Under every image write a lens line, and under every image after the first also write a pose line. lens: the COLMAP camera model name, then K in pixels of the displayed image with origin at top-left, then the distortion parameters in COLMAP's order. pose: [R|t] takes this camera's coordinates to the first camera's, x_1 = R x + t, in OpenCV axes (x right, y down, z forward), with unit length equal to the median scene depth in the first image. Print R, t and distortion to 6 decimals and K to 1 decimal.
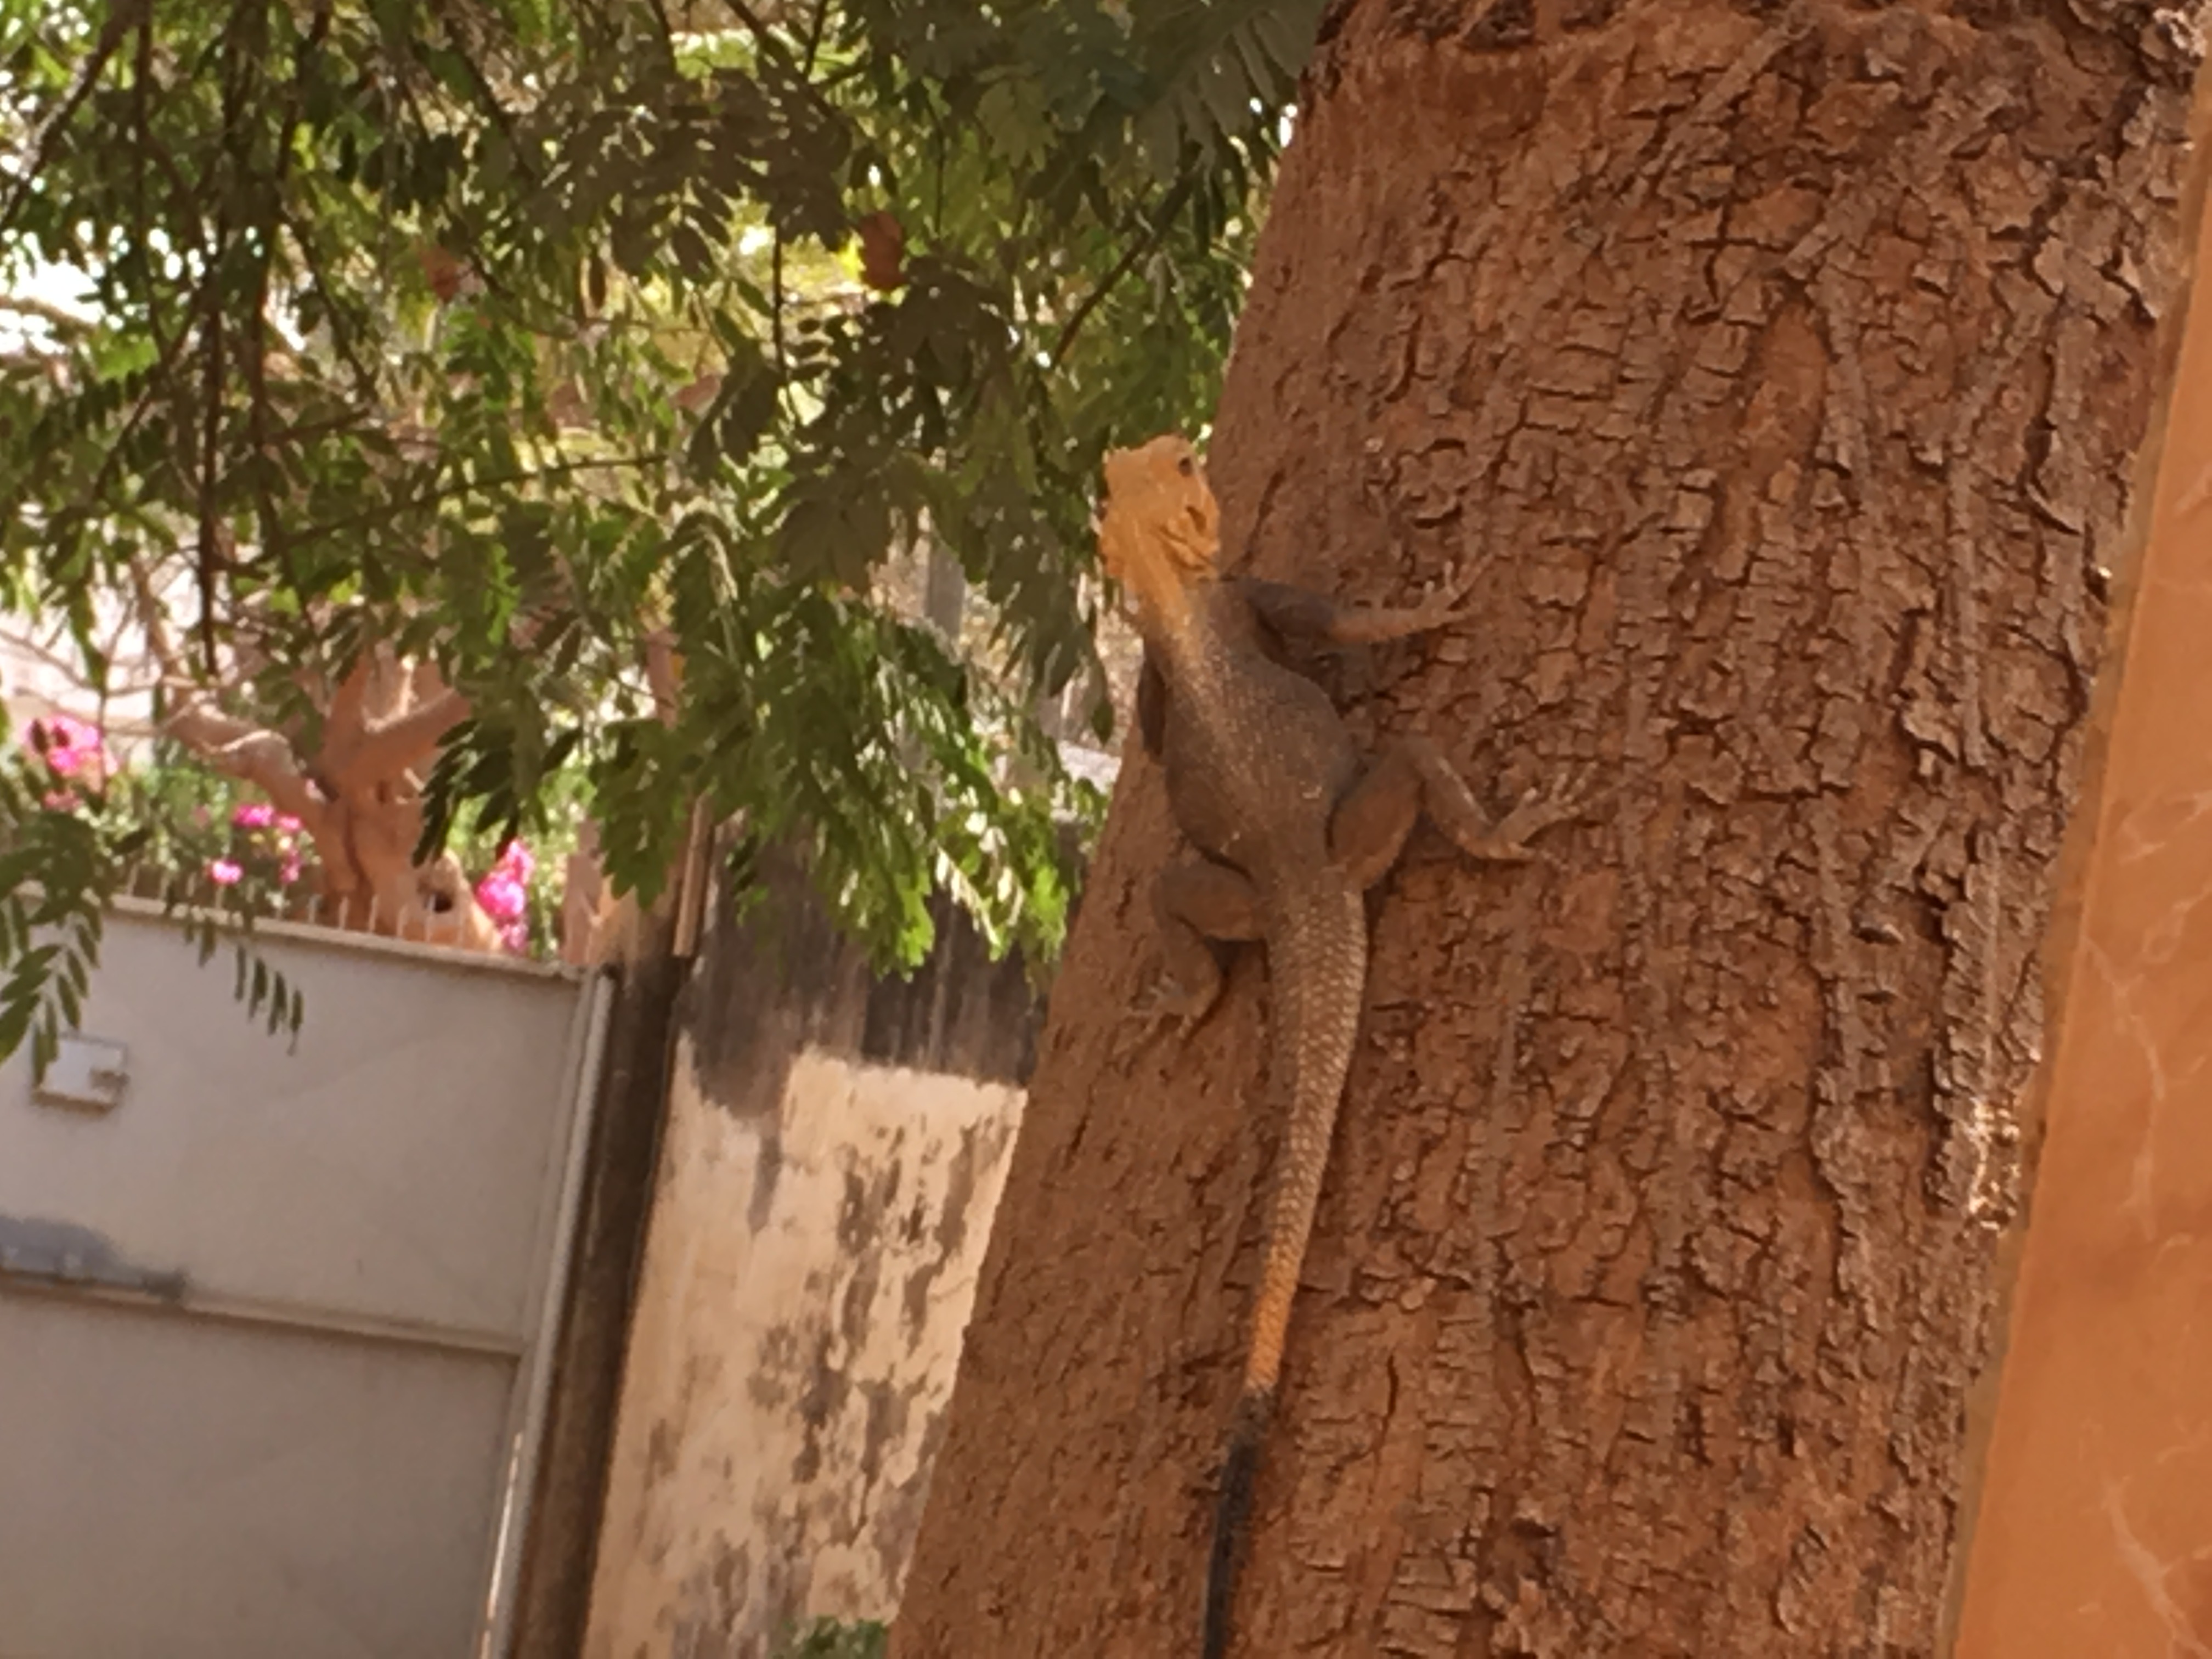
lens RADIAL K [[9393.2, 0, 1099.2], [0, 9393.2, 821.3], [0, 0, 1]] dist [-0.017505, 0.000000]
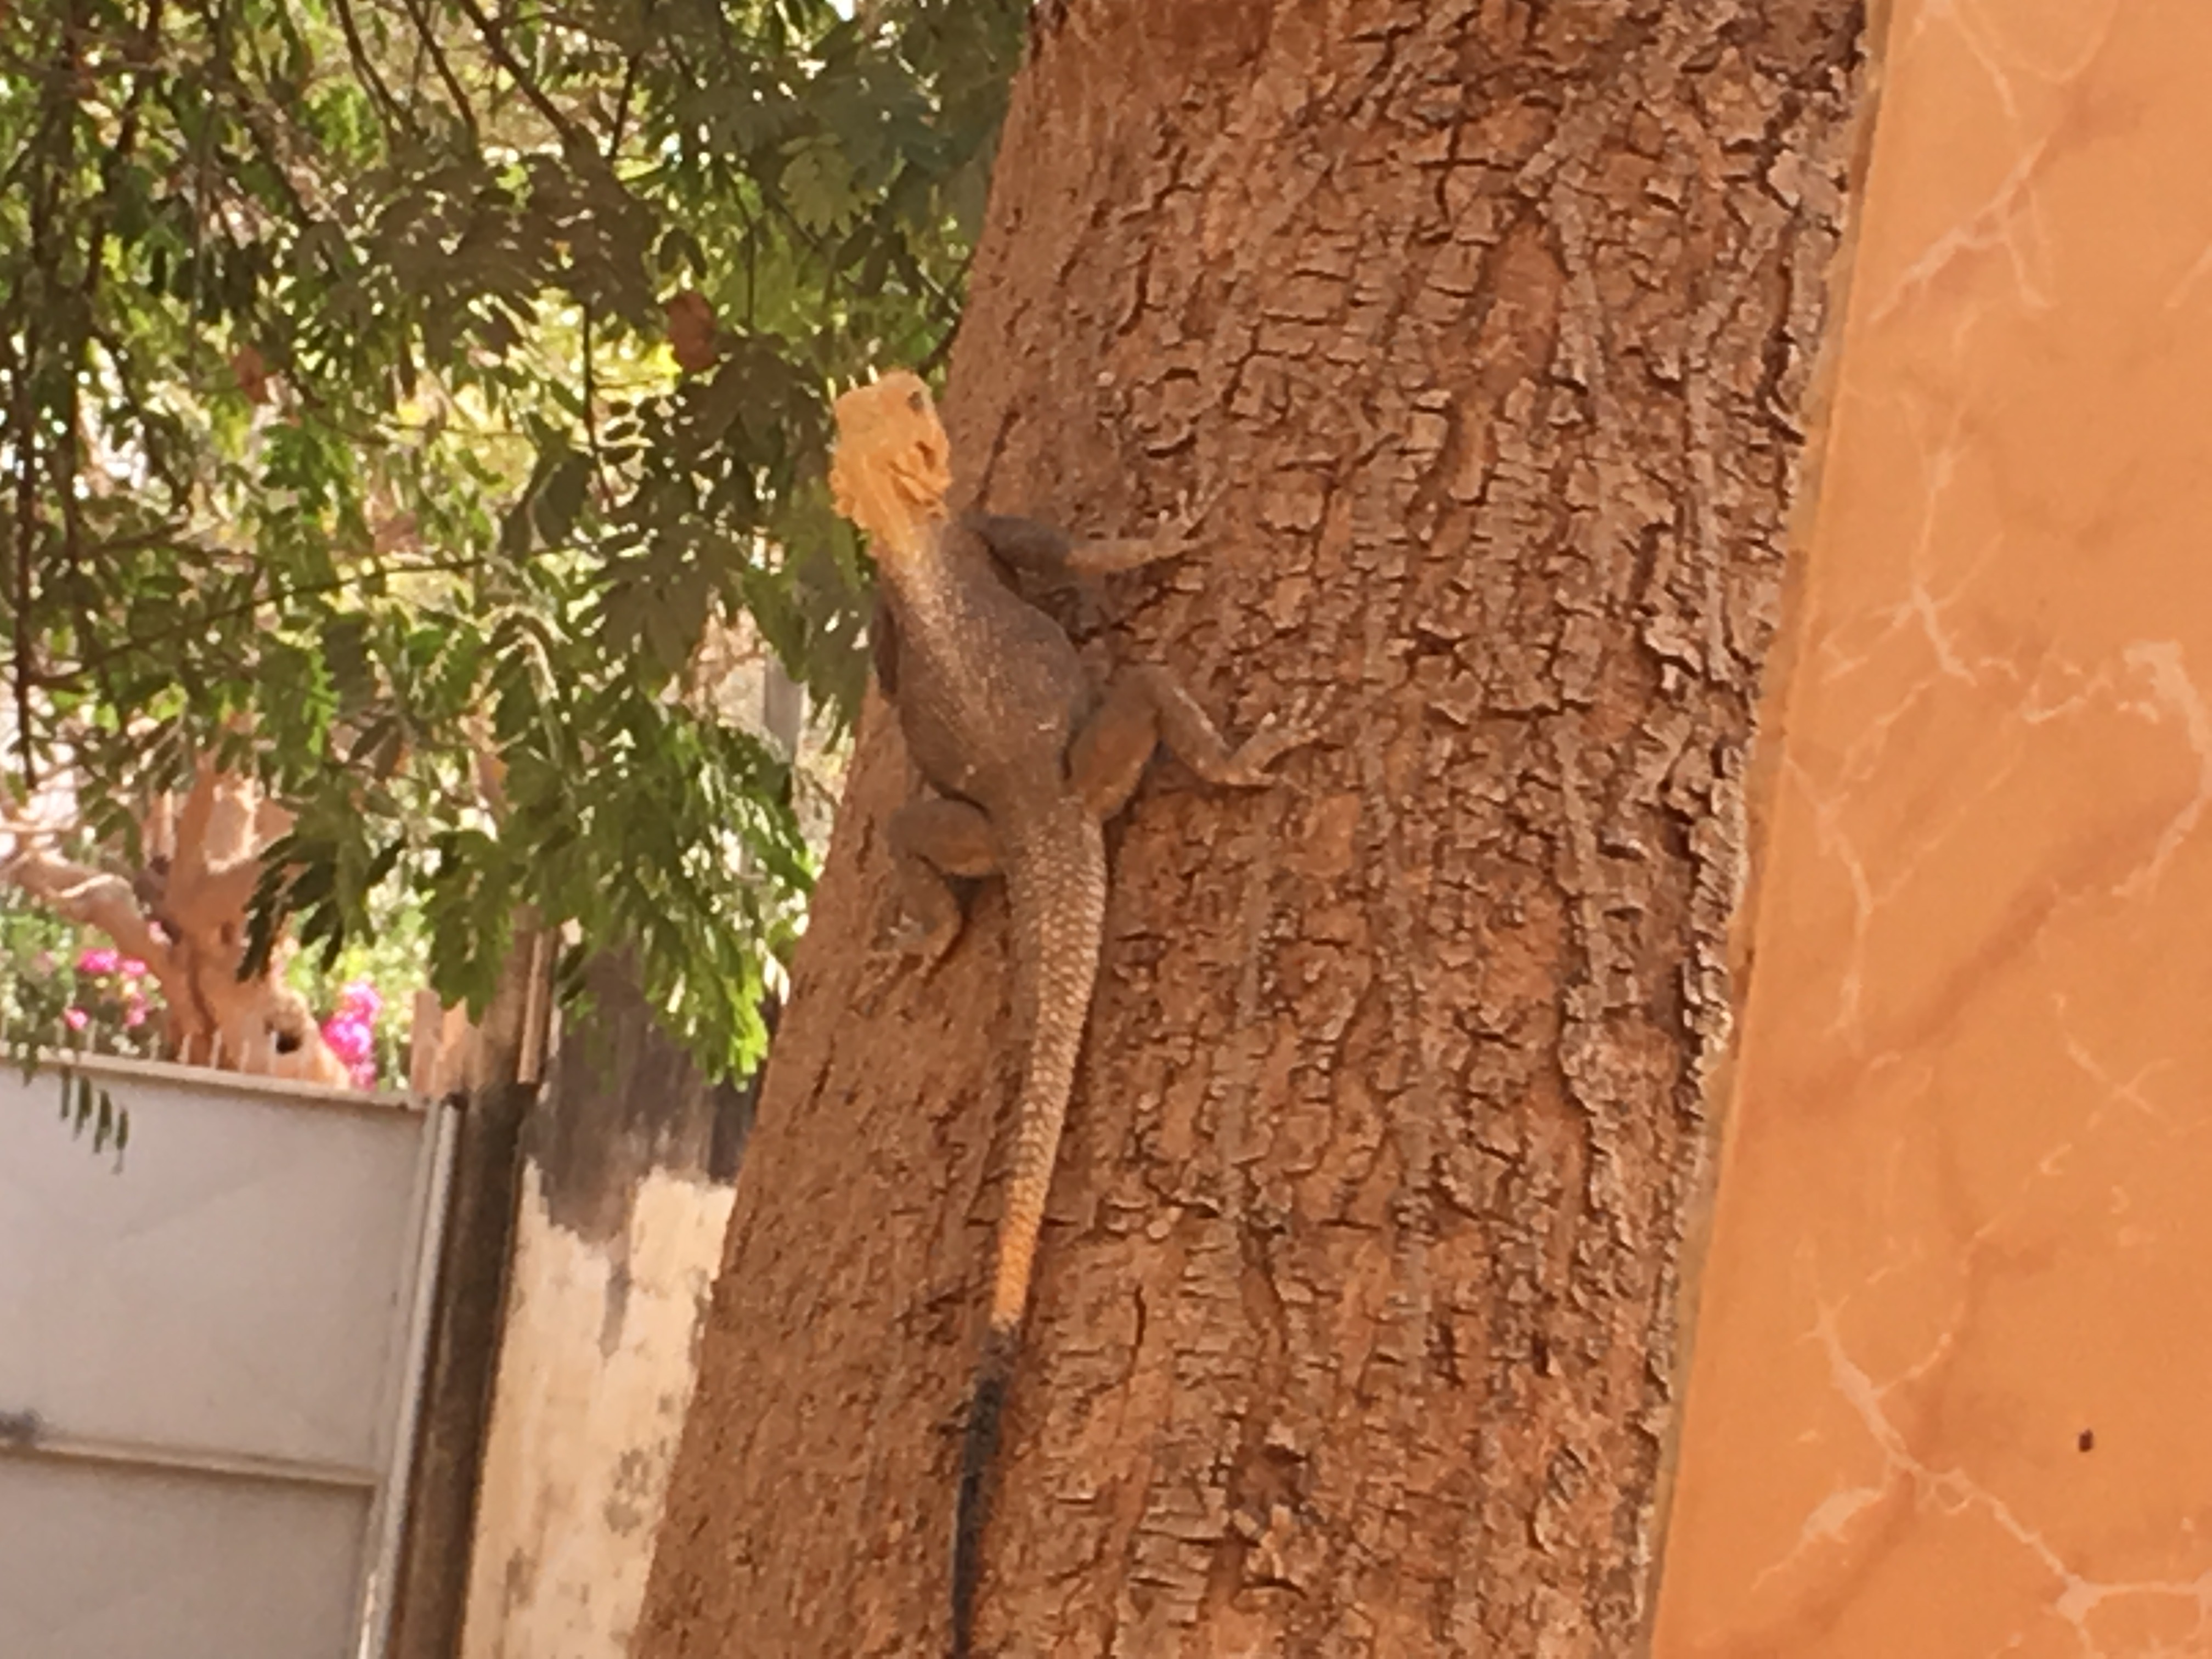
lens RADIAL K [[9393.2, 0, 1108.0], [0, 9393.2, 883.0], [0, 0, 1]] dist [-0.017505, 0.000000]
pose [[0.999533, -0.025443, 0.016920, 0.011678], [0.025567, 0.999647, -0.007200, 0.020586], [-0.016731, 0.007630, 0.999831, 0.014012]]
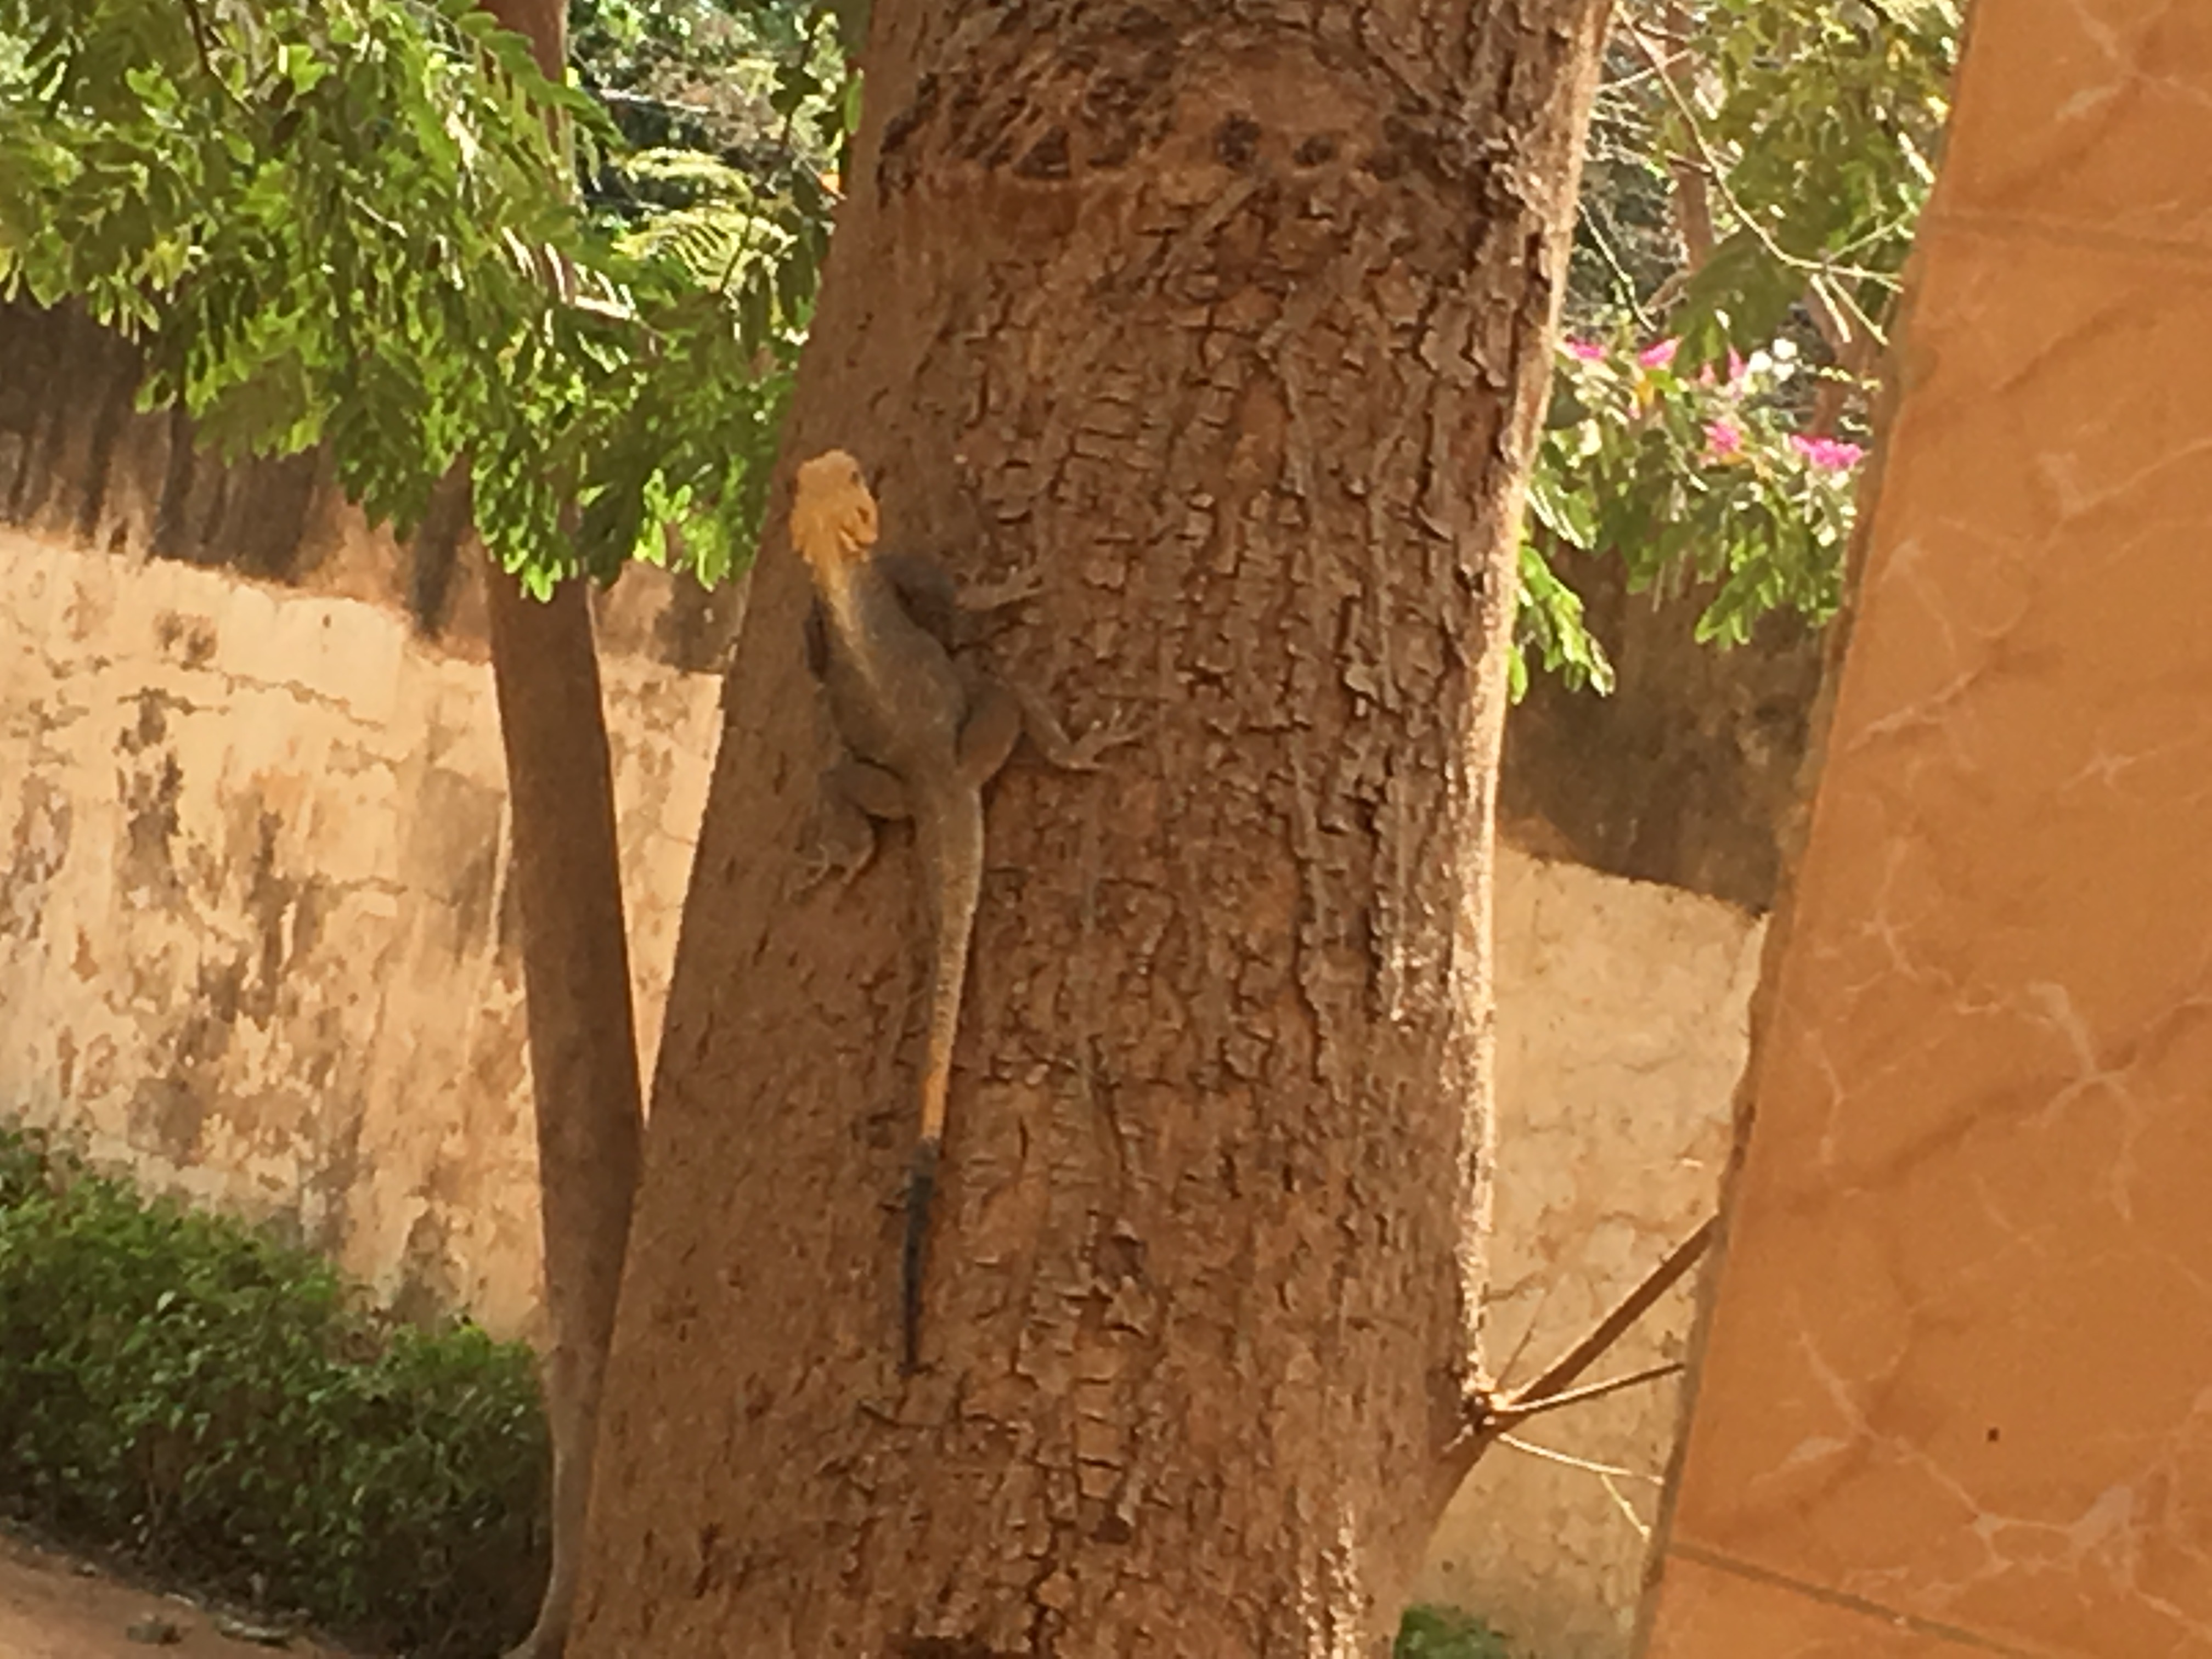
lens RADIAL K [[9393.2, 0, 1103.5], [0, 9393.2, 839.0], [0, 0, 1]] dist [-0.017505, 0.000000]
pose [[0.981583, 0.019671, 0.190021, -0.225110], [-0.034684, 0.996504, 0.076008, -0.094061], [-0.187861, -0.081199, 0.978833, -0.418793]]
